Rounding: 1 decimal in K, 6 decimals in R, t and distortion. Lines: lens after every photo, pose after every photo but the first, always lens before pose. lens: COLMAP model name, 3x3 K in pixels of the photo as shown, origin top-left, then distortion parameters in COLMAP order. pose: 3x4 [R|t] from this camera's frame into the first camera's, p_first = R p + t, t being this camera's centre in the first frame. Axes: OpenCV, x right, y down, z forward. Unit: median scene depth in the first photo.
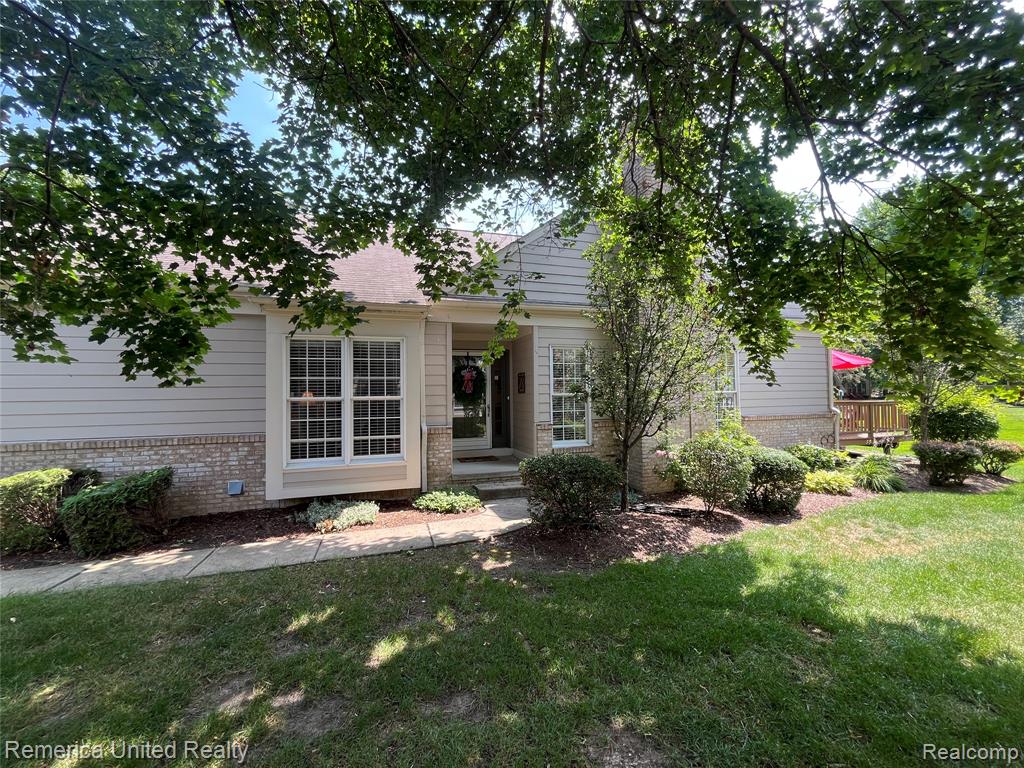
lens RADIAL K [[418.5, 0, 512.6], [0, 418.5, 385.3], [0, 0, 1]] dist [-0.001459, 0.000310]
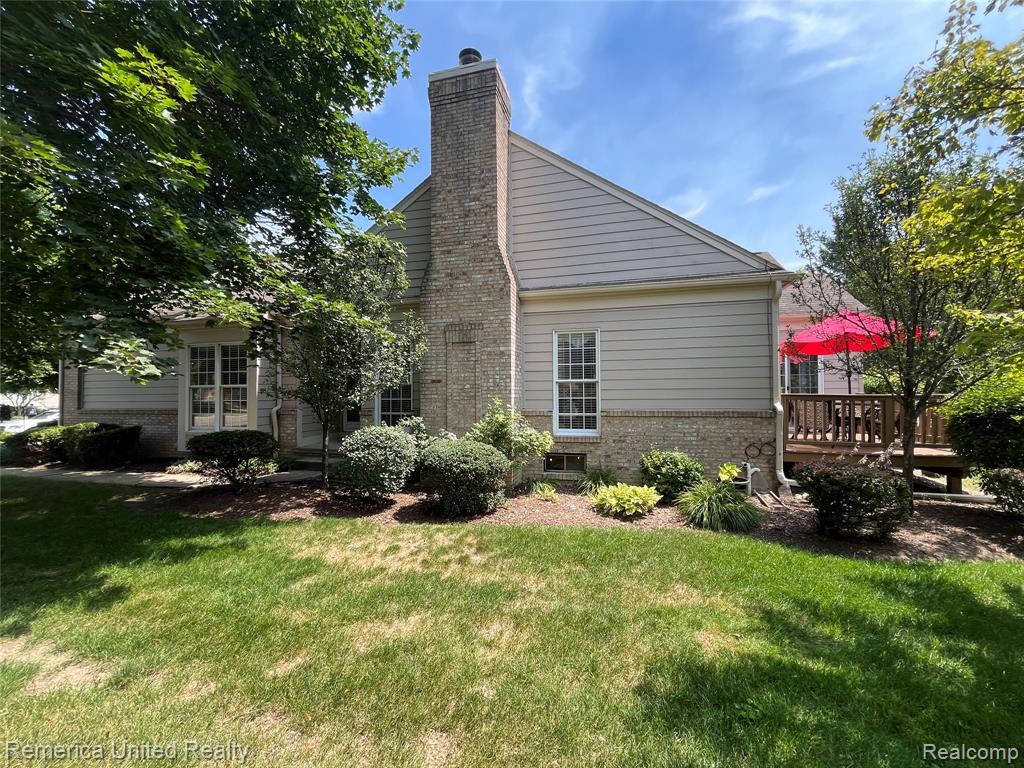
lens RADIAL K [[418.5, 0, 512.6], [0, 418.5, 385.3], [0, 0, 1]] dist [-0.001459, 0.000310]
pose [[0.838605, 0.008452, -0.544675, 1.320733], [0.013499, 0.999250, 0.036289, -0.011019], [0.544573, -0.037784, 0.837862, 0.342246]]
